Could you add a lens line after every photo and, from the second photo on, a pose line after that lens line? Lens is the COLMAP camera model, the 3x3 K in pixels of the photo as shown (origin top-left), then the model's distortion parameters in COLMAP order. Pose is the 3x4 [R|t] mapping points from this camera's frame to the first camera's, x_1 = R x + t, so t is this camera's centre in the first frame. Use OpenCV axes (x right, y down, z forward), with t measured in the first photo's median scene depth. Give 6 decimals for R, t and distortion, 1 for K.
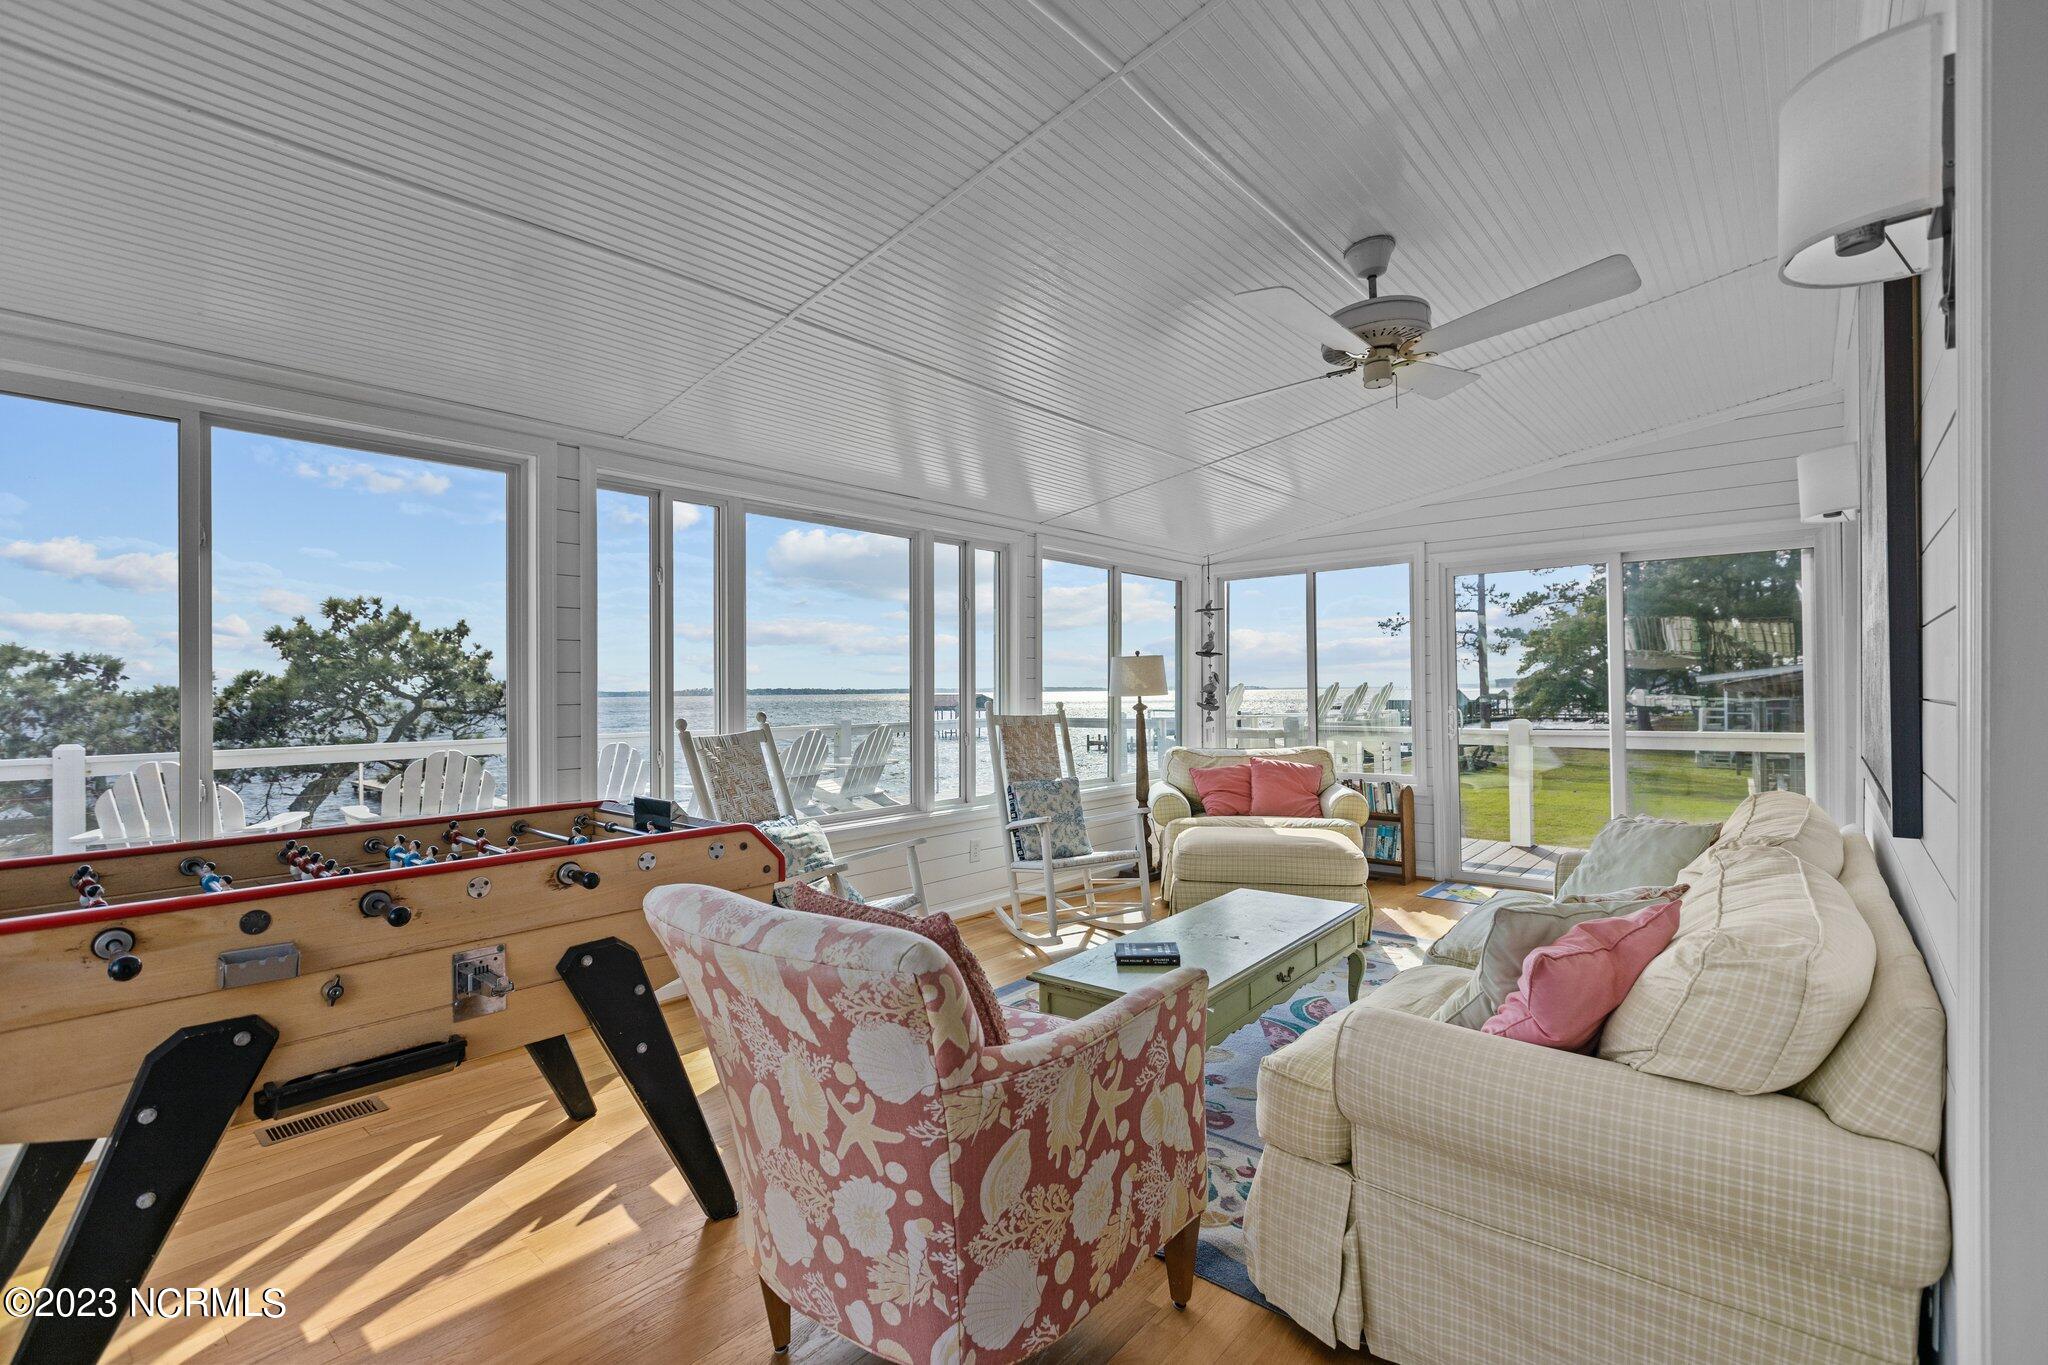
lens RADIAL K [[912.9, 0, 1024.0], [0, 912.9, 682.5], [0, 0, 1]] dist [-0.000225, 0.000123]
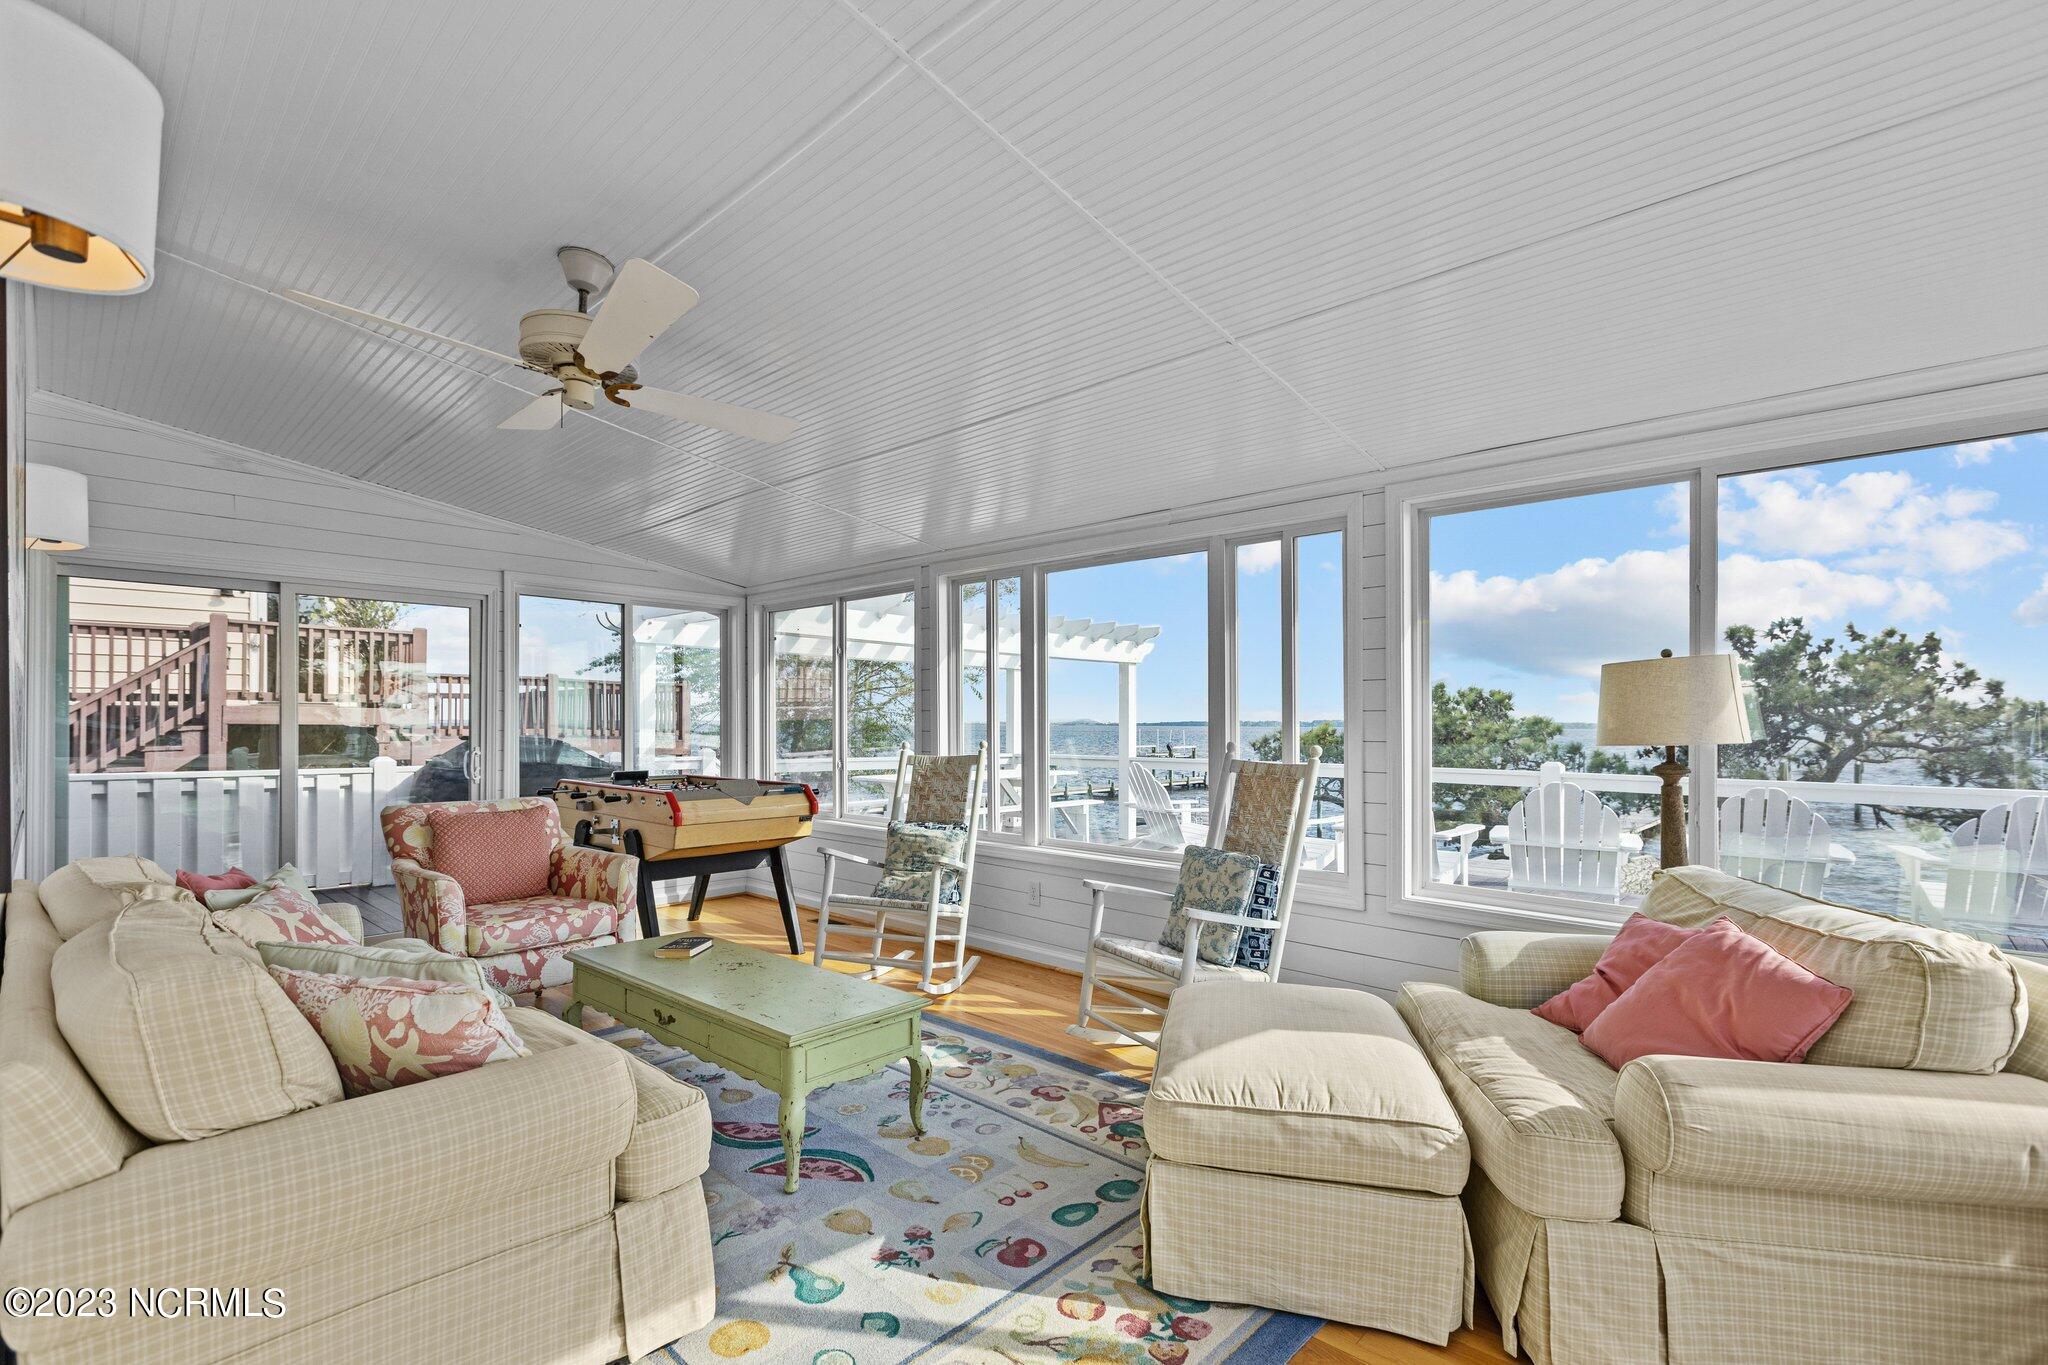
lens RADIAL K [[912.9, 0, 1024.0], [0, 912.9, 682.5], [0, 0, 1]] dist [-0.000225, 0.000123]
pose [[-0.040307, -0.033010, -0.998642, 0.632872], [0.002861, 0.999446, -0.033152, -0.002574], [0.999183, -0.004193, -0.040190, 0.716968]]
